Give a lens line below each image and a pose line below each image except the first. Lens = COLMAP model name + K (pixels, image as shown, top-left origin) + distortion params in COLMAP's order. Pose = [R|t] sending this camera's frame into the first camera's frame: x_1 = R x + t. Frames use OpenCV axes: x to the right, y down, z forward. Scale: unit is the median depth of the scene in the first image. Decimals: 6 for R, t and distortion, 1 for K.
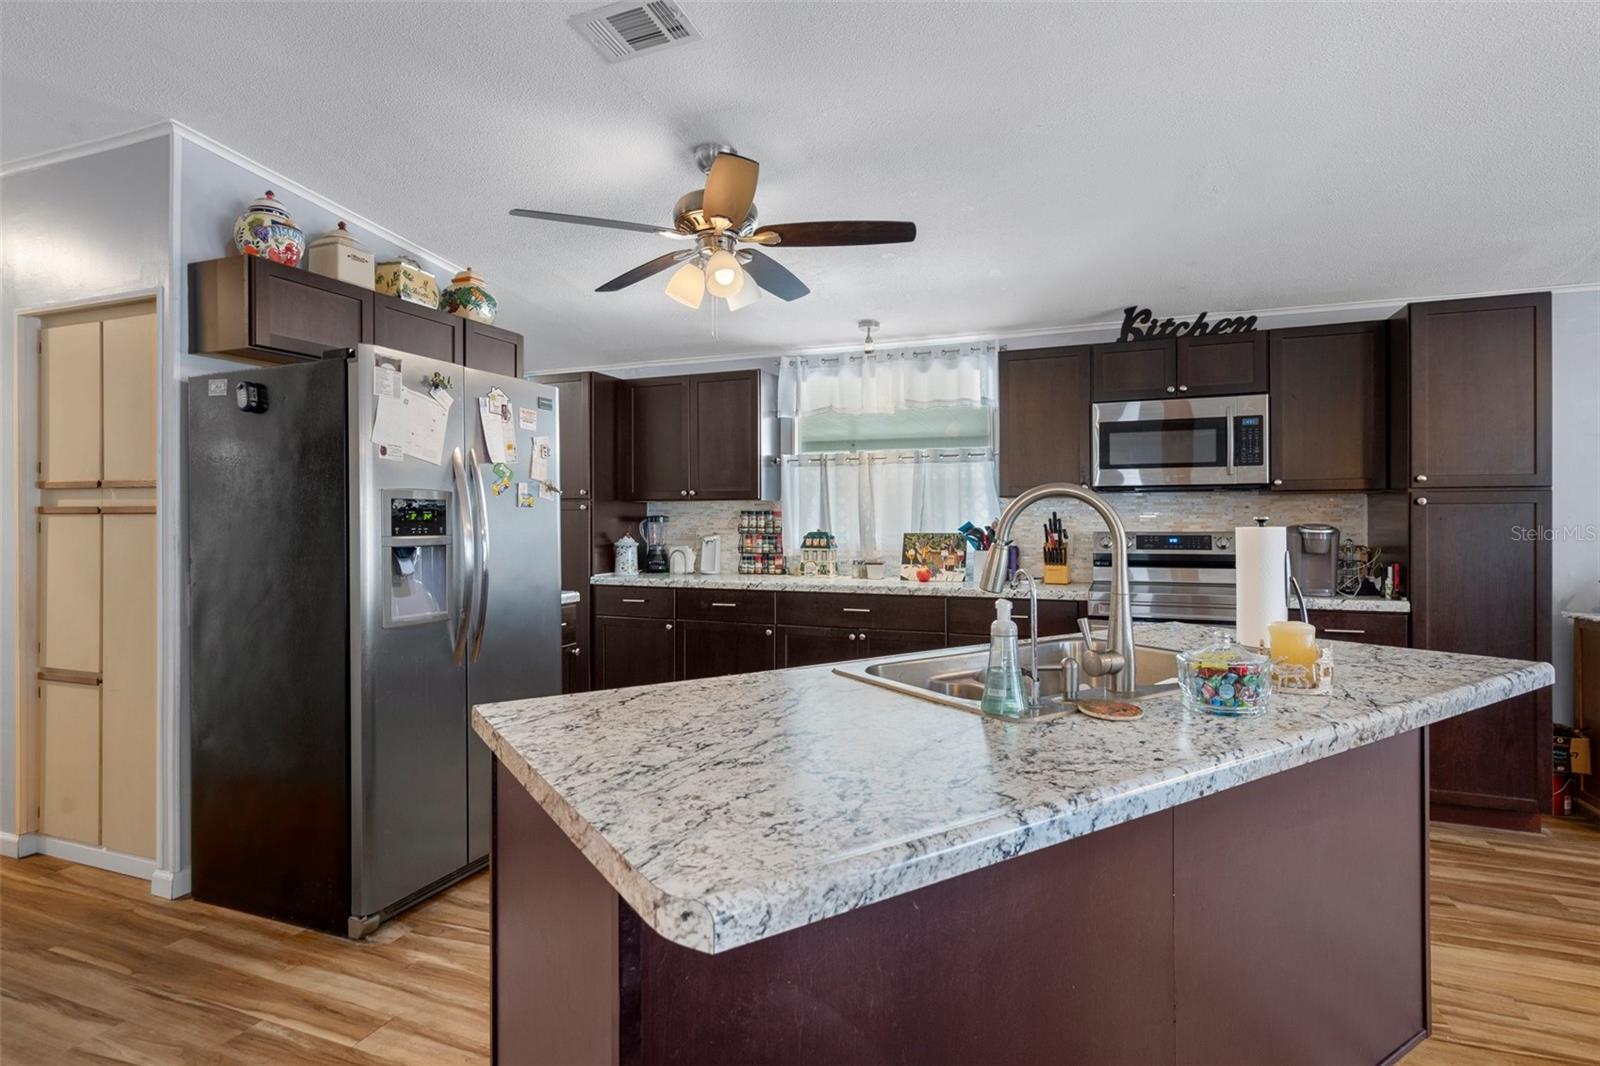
lens RADIAL K [[819.9, 0, 805.0], [0, 819.9, 522.8], [0, 0, 1]] dist [0.001223, 0.001846]
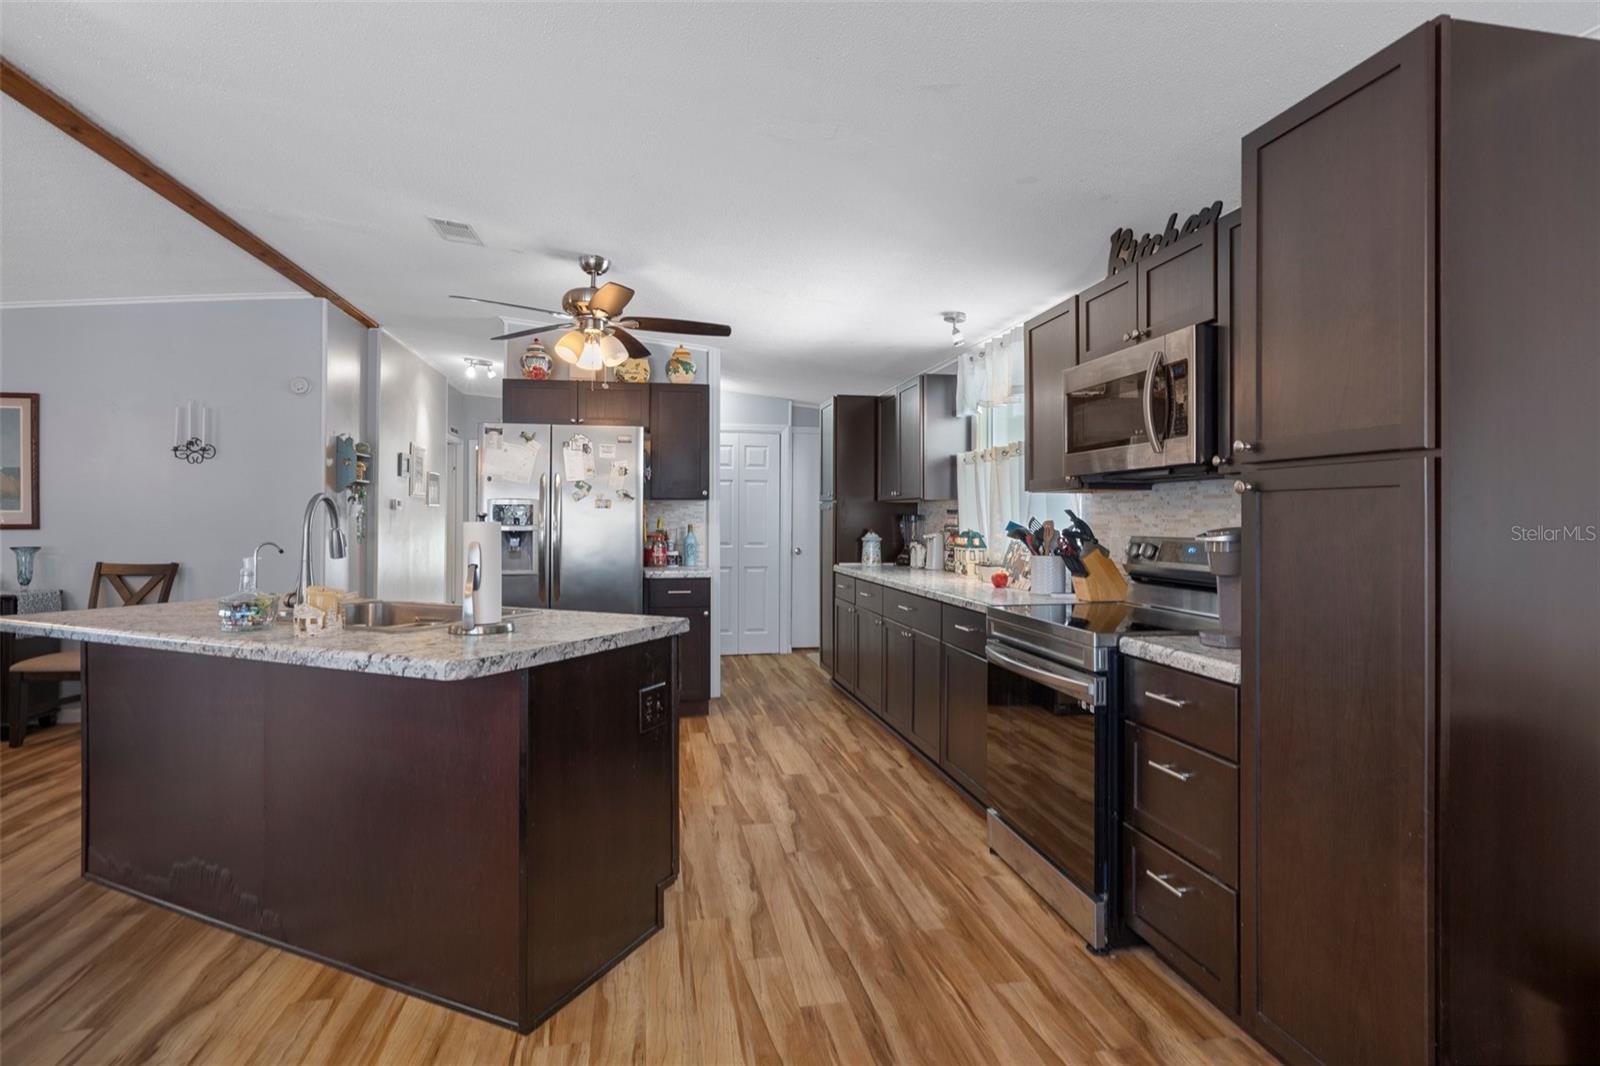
lens RADIAL K [[819.9, 0, 806.3], [0, 819.9, 524.9], [0, 0, 1]] dist [0.001223, 0.001846]
pose [[0.531490, 0.010752, -0.846997, 0.895076], [-0.011435, 0.999919, 0.005518, 0.000355], [0.846988, 0.006753, 0.531570, 0.378768]]
